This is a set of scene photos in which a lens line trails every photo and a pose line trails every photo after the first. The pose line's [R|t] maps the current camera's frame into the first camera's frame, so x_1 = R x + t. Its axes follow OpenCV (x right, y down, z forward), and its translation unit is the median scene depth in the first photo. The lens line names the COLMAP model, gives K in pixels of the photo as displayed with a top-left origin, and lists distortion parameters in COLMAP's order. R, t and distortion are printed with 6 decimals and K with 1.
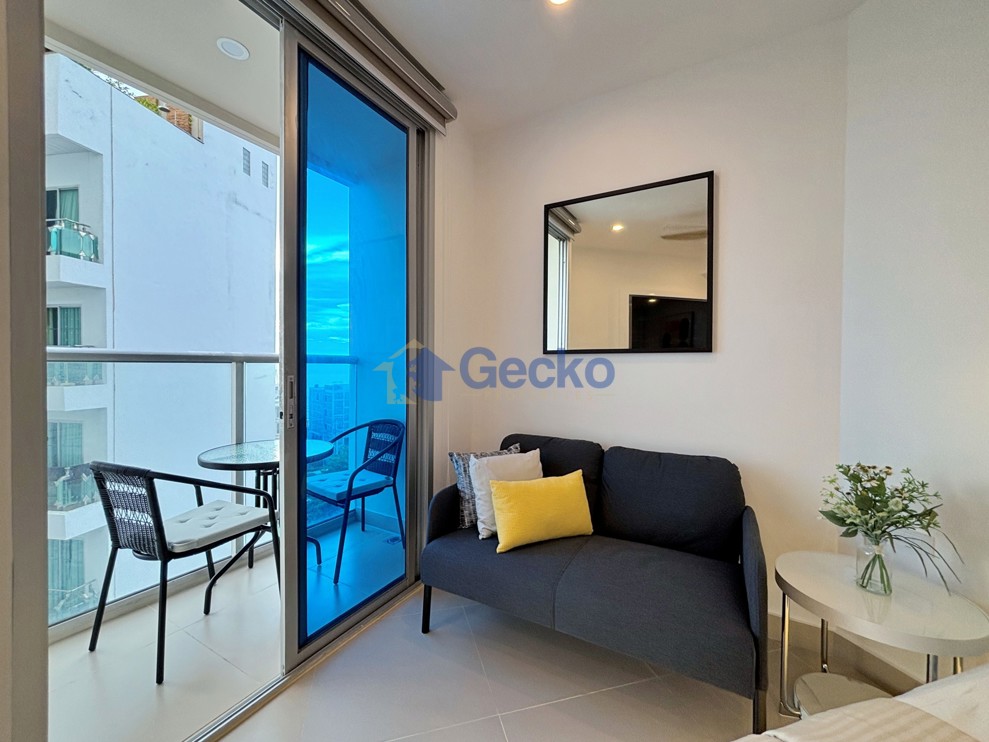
lens RADIAL K [[397.5, 0, 494.5], [0, 397.5, 371.0], [0, 0, 1]] dist [0.000654, 0.000213]
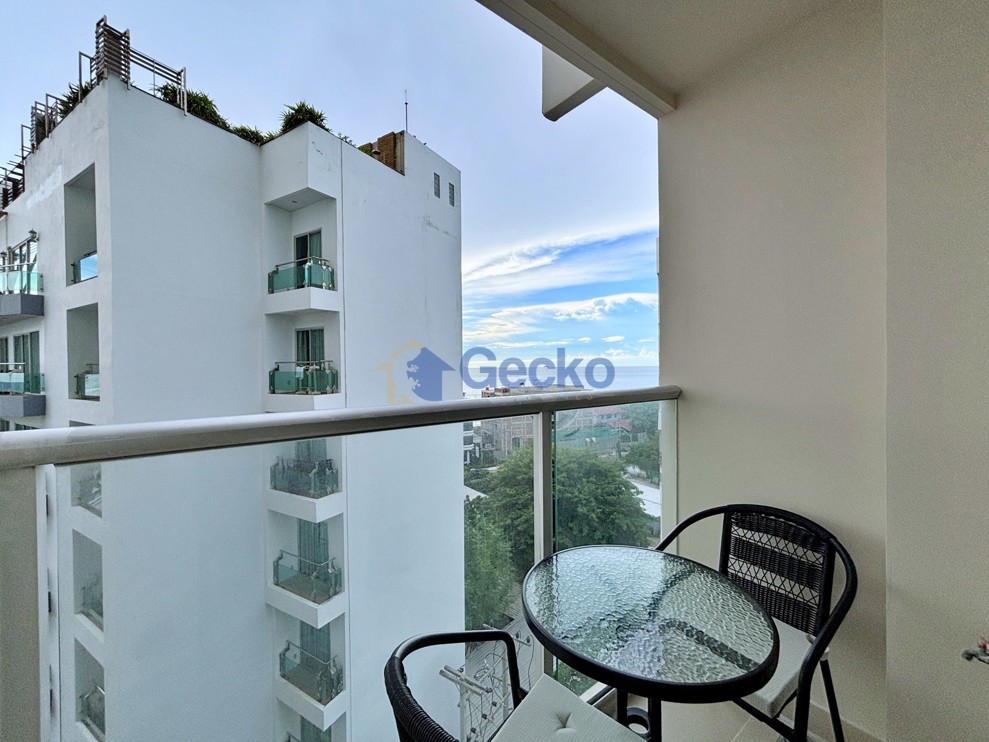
lens RADIAL K [[397.5, 0, 494.5], [0, 397.5, 371.0], [0, 0, 1]] dist [0.000654, 0.000213]
pose [[0.923299, -0.014969, -0.383790, -0.106243], [0.013548, 0.999888, -0.006406, -0.018051], [0.383842, 0.000715, 0.923398, 0.091188]]
